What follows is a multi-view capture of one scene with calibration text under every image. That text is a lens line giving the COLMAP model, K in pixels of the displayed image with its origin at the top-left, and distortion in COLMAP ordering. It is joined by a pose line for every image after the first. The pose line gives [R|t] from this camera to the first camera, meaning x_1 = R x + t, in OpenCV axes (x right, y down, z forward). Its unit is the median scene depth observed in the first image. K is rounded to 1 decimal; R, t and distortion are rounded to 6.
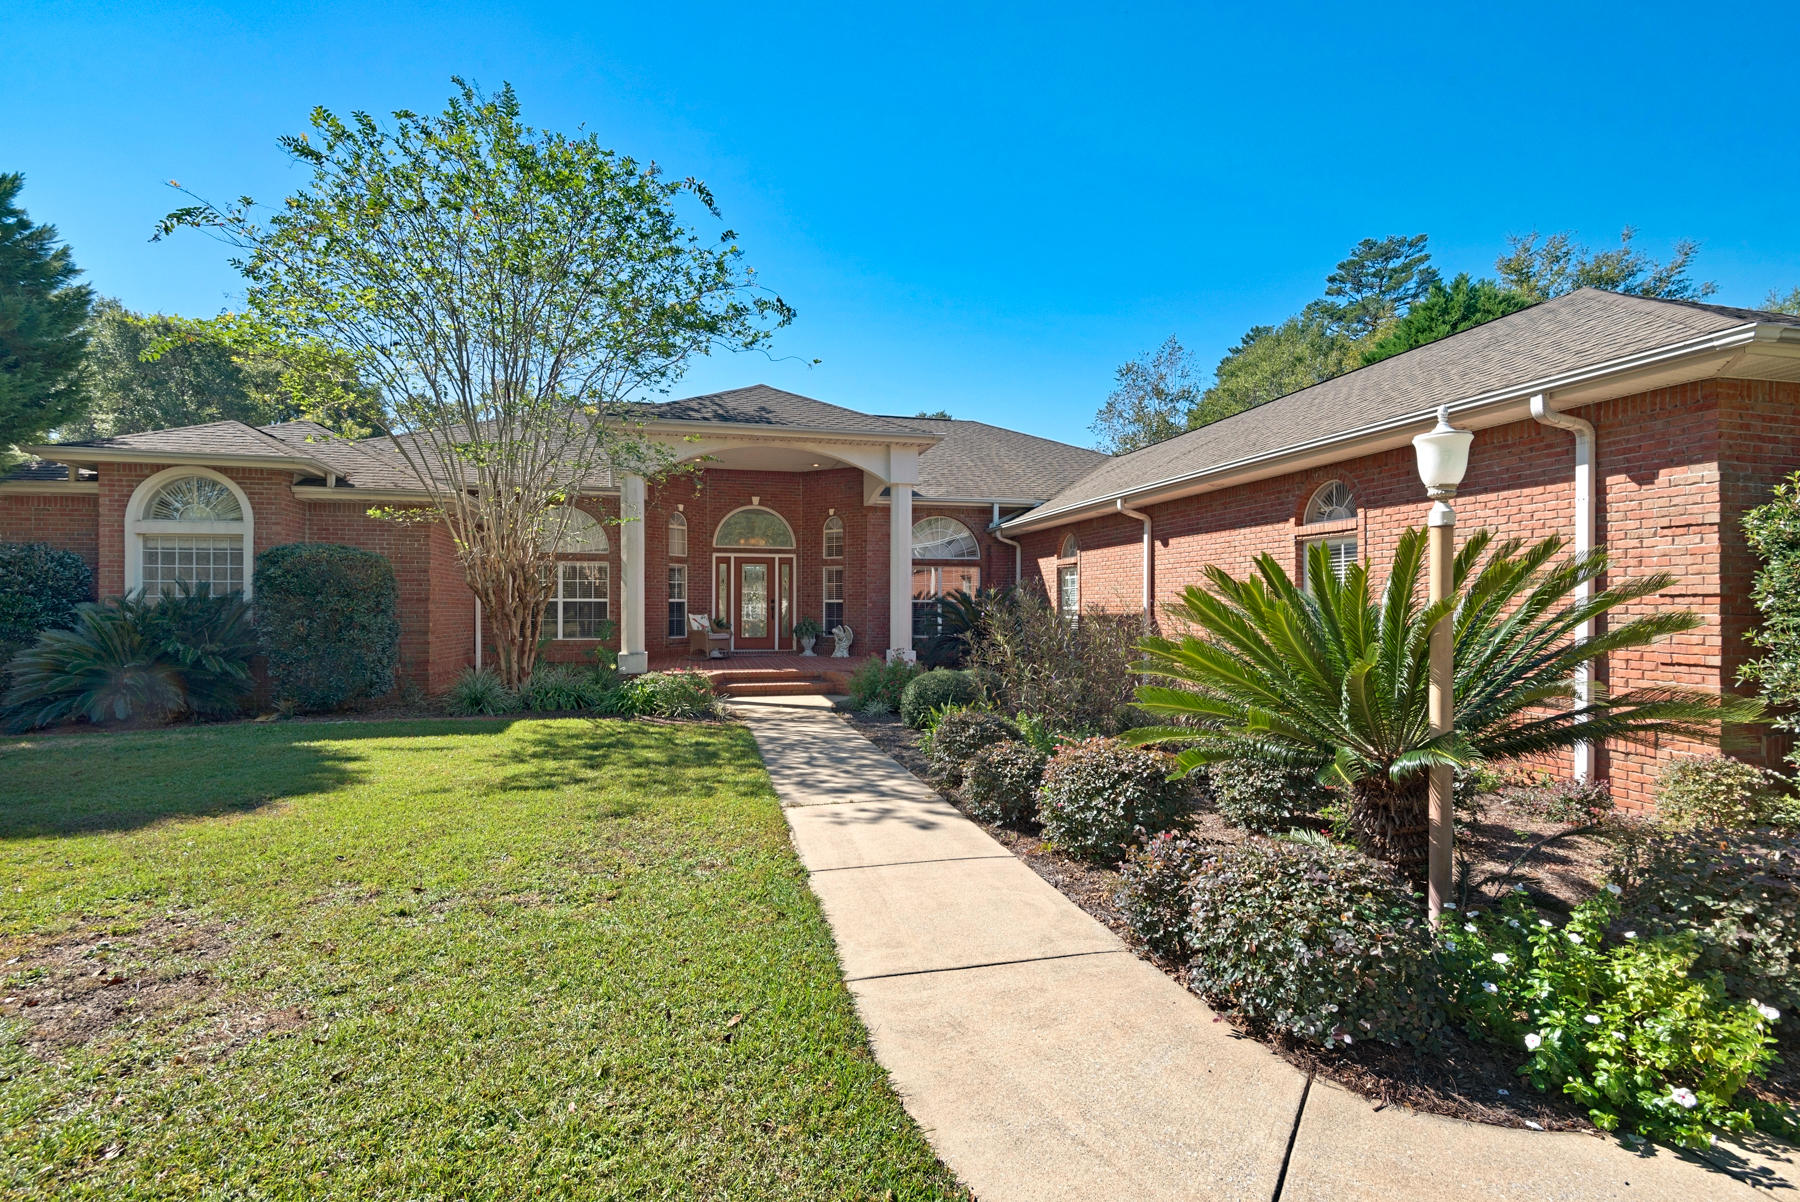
lens RADIAL K [[860.5, 0, 898.3], [0, 860.5, 608.3], [0, 0, 1]] dist [0.007634, -0.006236]
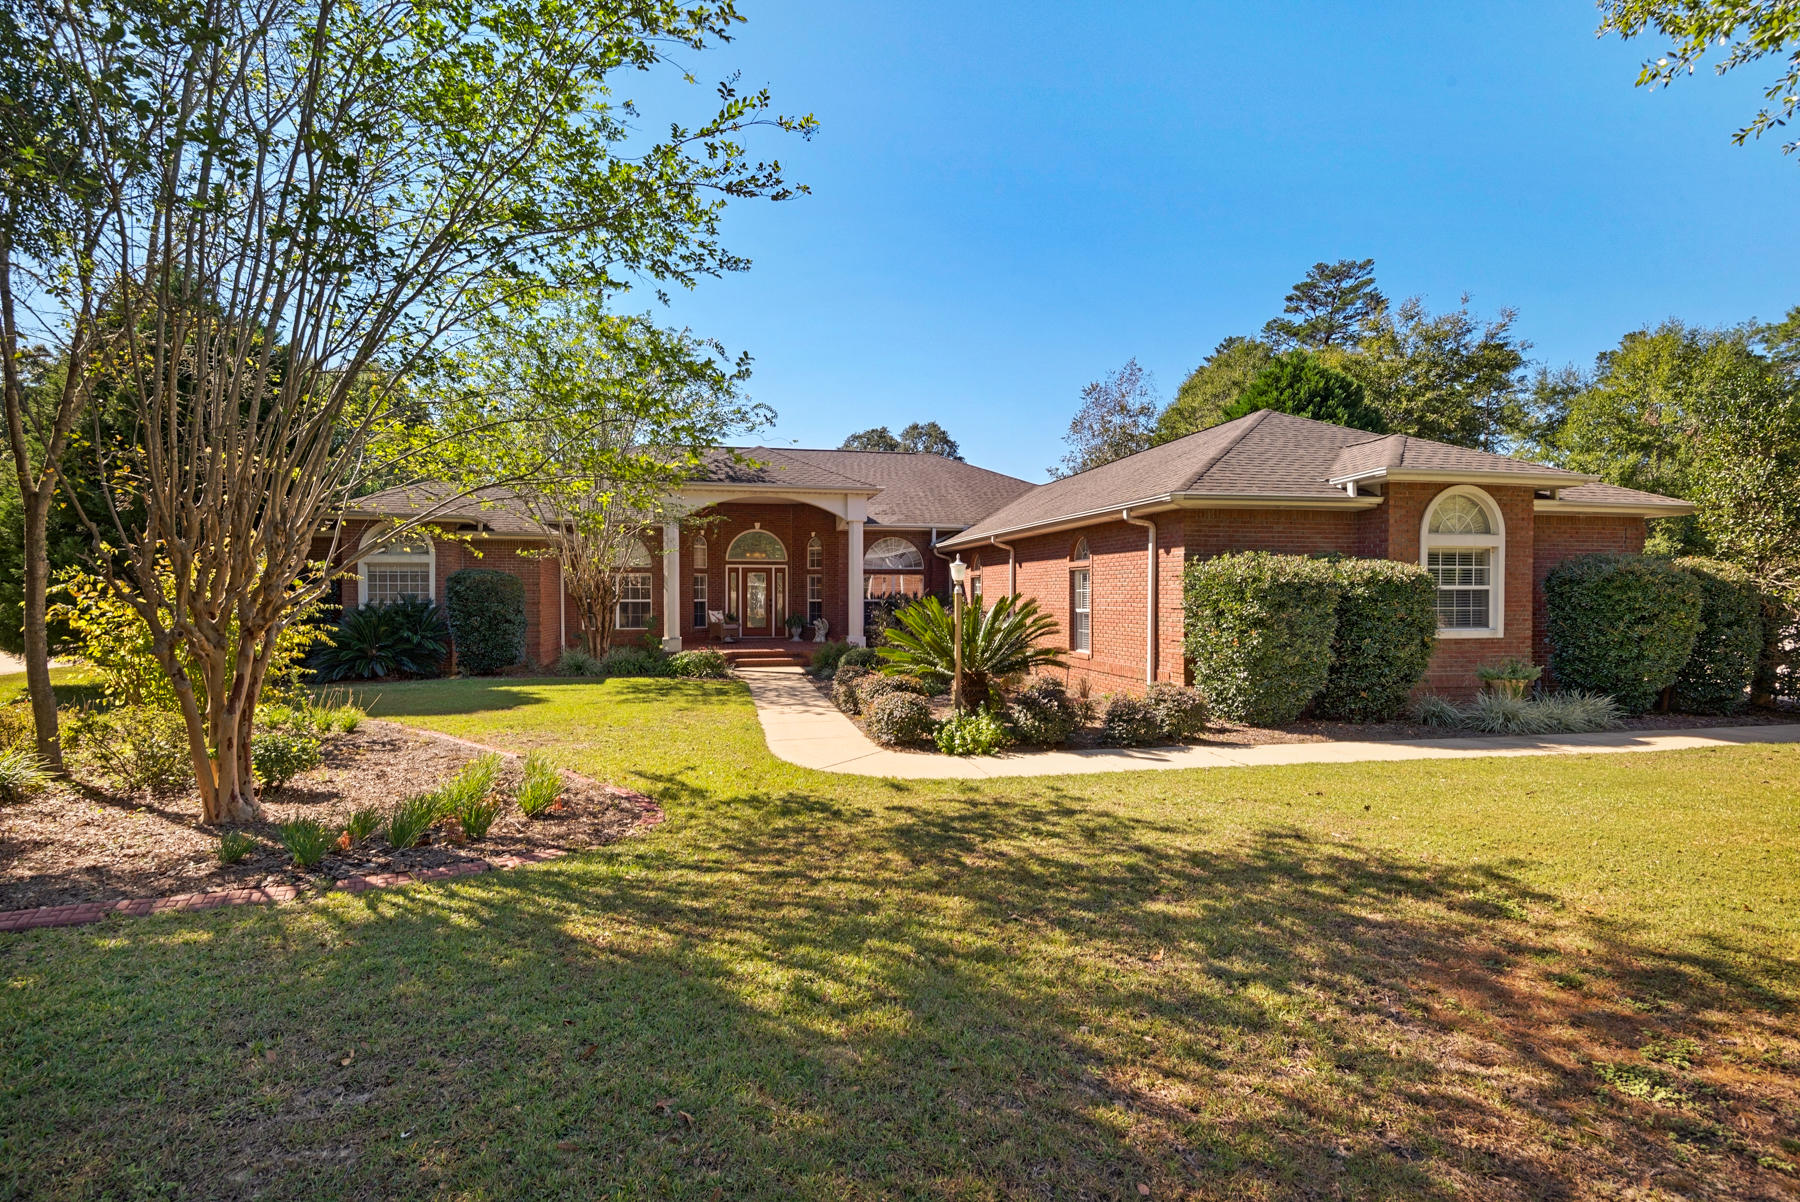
lens RADIAL K [[888.7, 0, 898.5], [0, 888.7, 602.0], [0, 0, 1]] dist [0.003120, -0.000598]
pose [[0.999747, -0.001963, -0.022395, 0.103909], [0.002118, 0.999974, 0.006896, -0.017936], [0.022381, -0.006942, 0.999725, -0.467985]]
